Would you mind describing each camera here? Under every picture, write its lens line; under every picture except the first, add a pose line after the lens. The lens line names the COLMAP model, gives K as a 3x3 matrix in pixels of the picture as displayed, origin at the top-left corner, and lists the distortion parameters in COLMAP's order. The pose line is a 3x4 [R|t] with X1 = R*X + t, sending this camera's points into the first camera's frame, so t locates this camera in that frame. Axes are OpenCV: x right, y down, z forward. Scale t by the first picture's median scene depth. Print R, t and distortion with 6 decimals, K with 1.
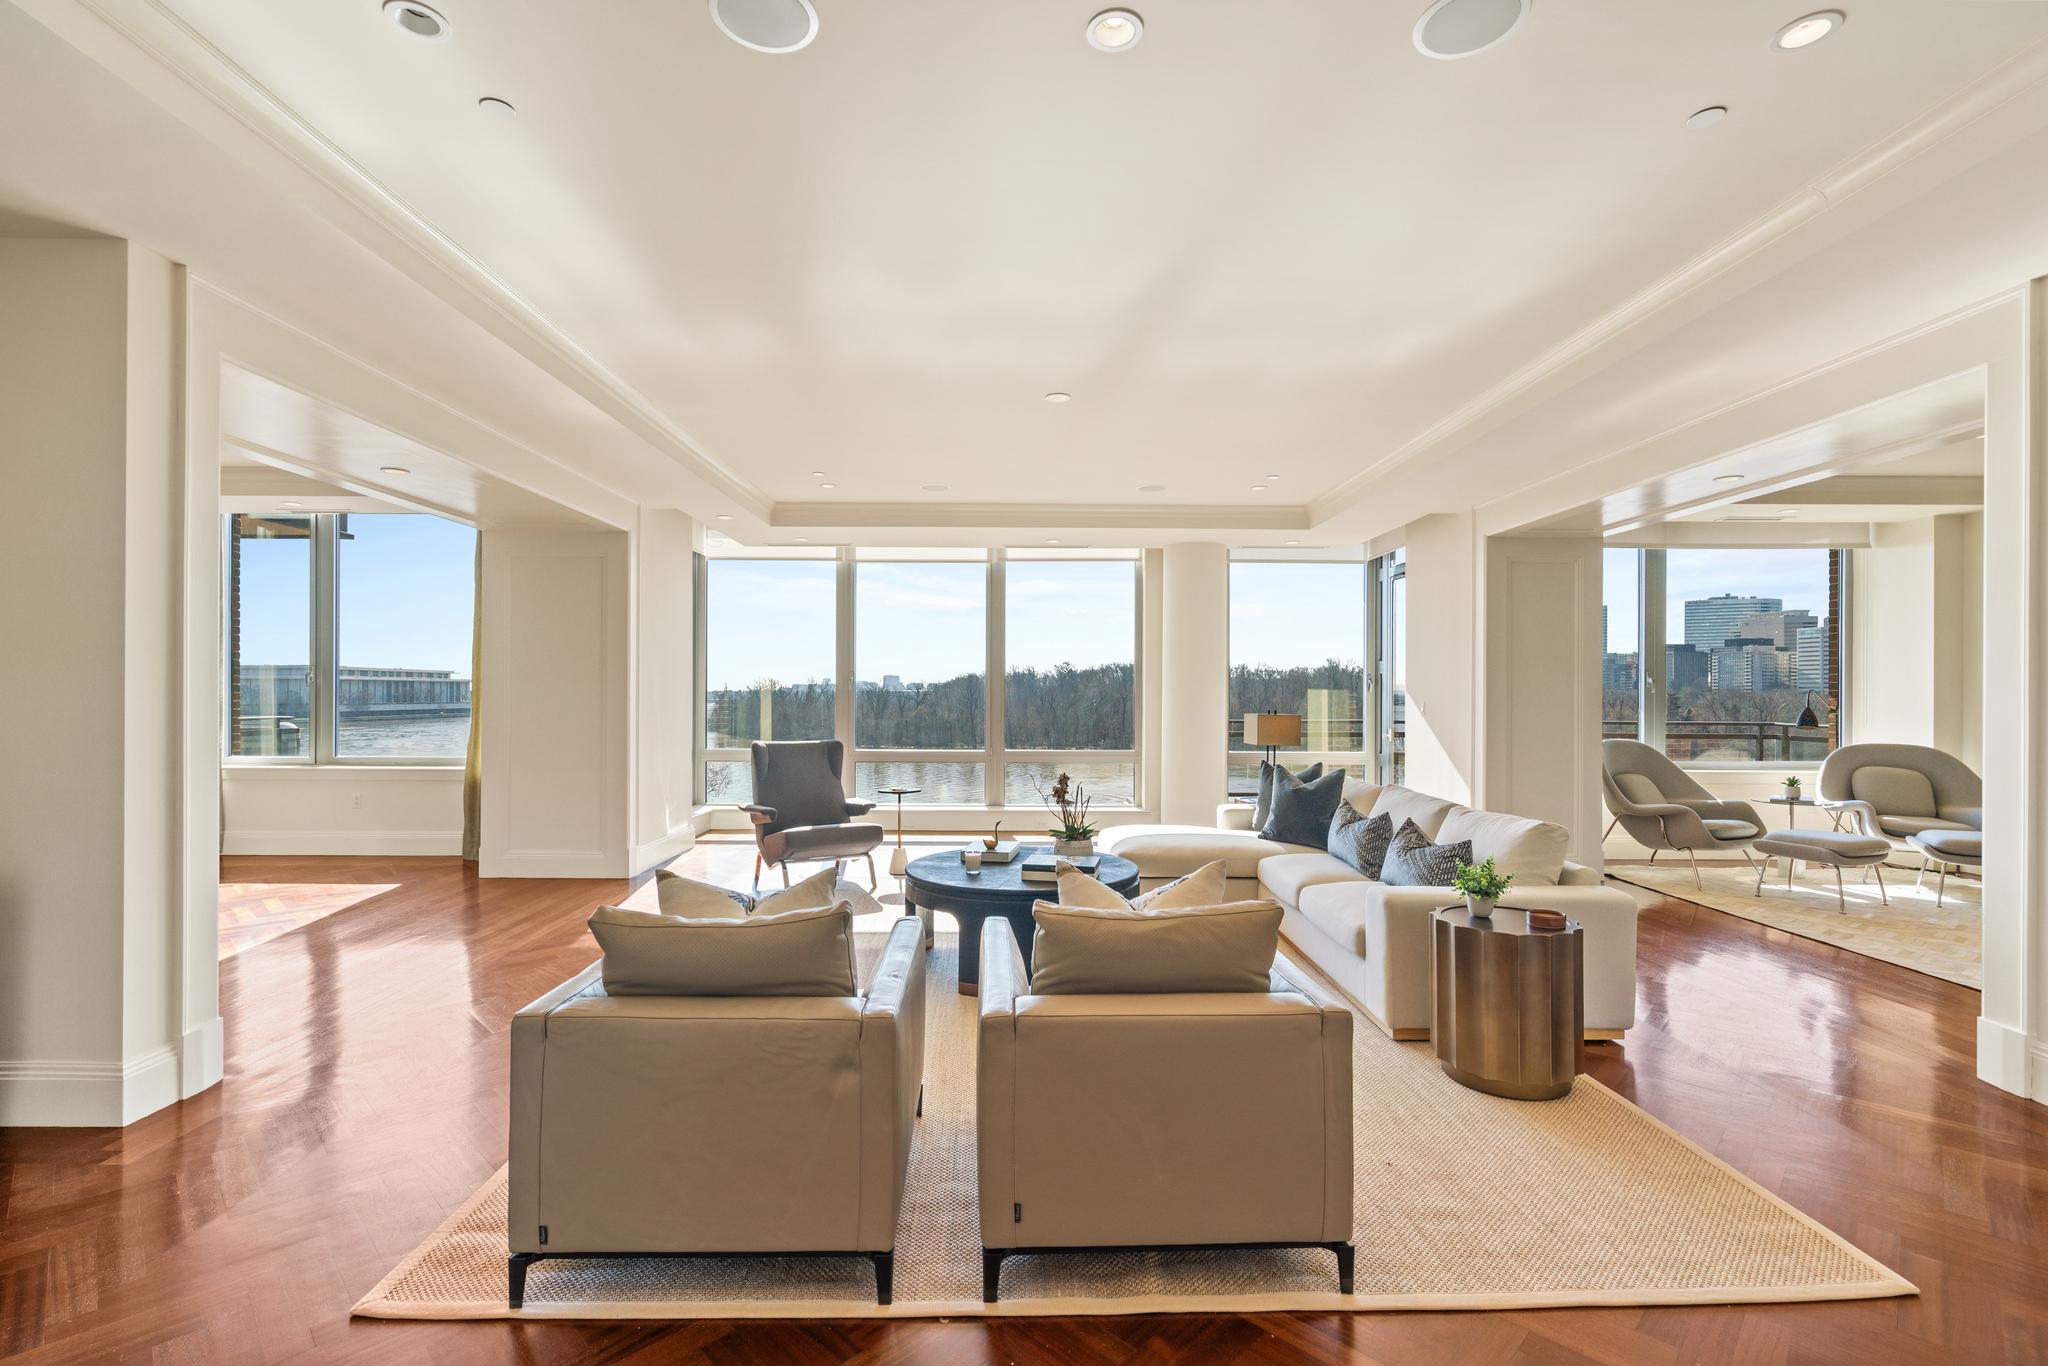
lens RADIAL K [[927.9, 0, 1009.6], [0, 927.9, 684.4], [0, 0, 1]] dist [-0.002881, 0.001070]
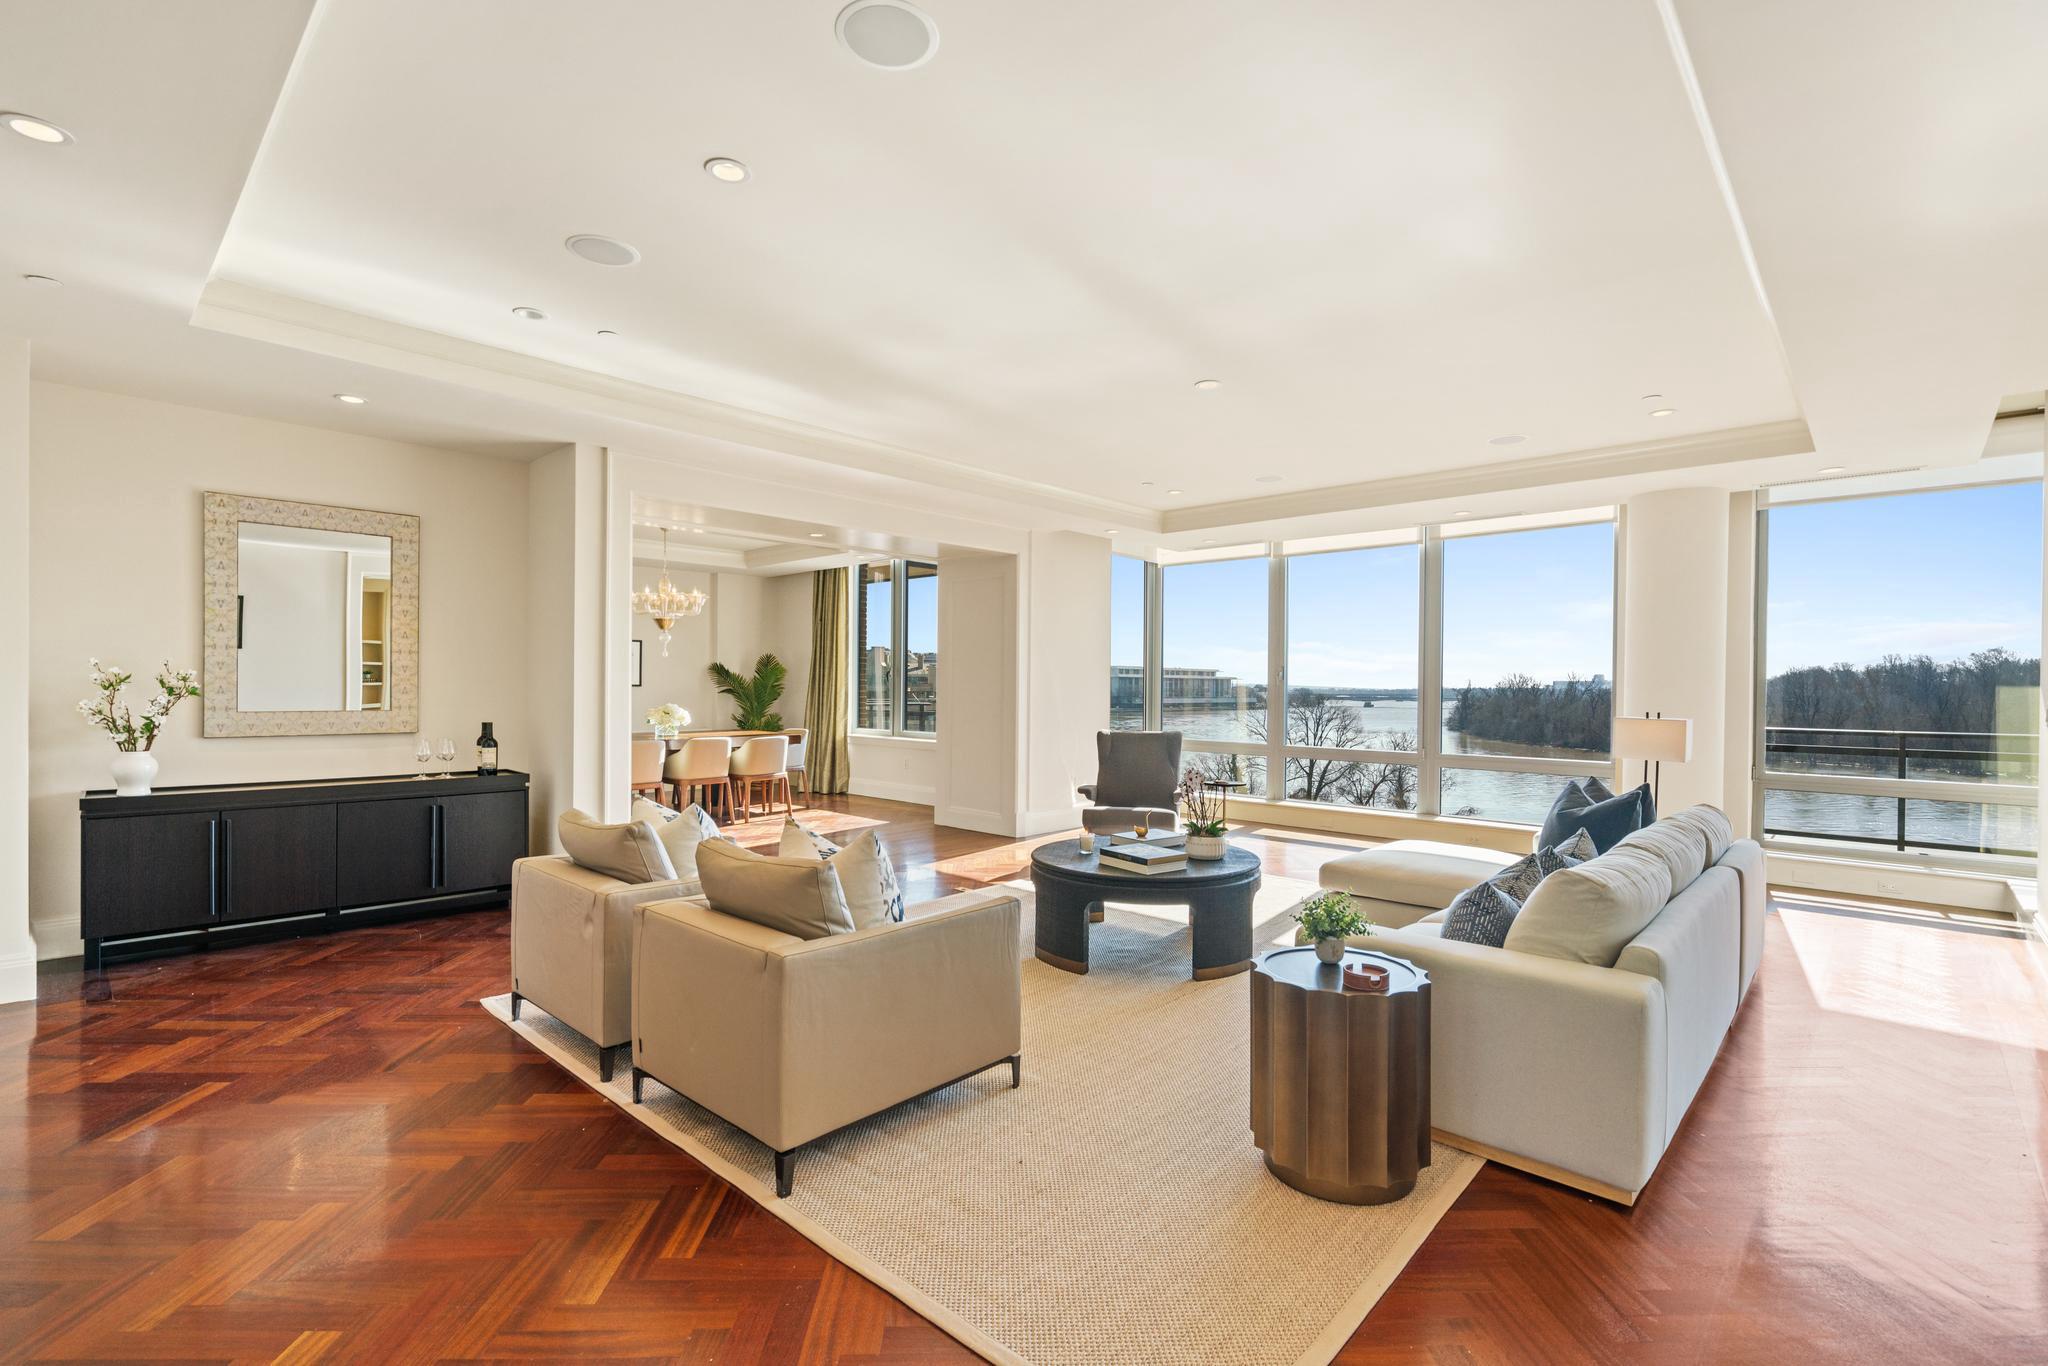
lens RADIAL K [[927.9, 0, 1021.5], [0, 927.9, 688.0], [0, 0, 1]] dist [-0.002881, 0.001070]
pose [[0.718778, 0.004289, -0.695226, 0.351519], [0.000698, 0.999976, 0.006892, 0.001750], [0.695239, -0.005439, 0.718758, 0.094355]]
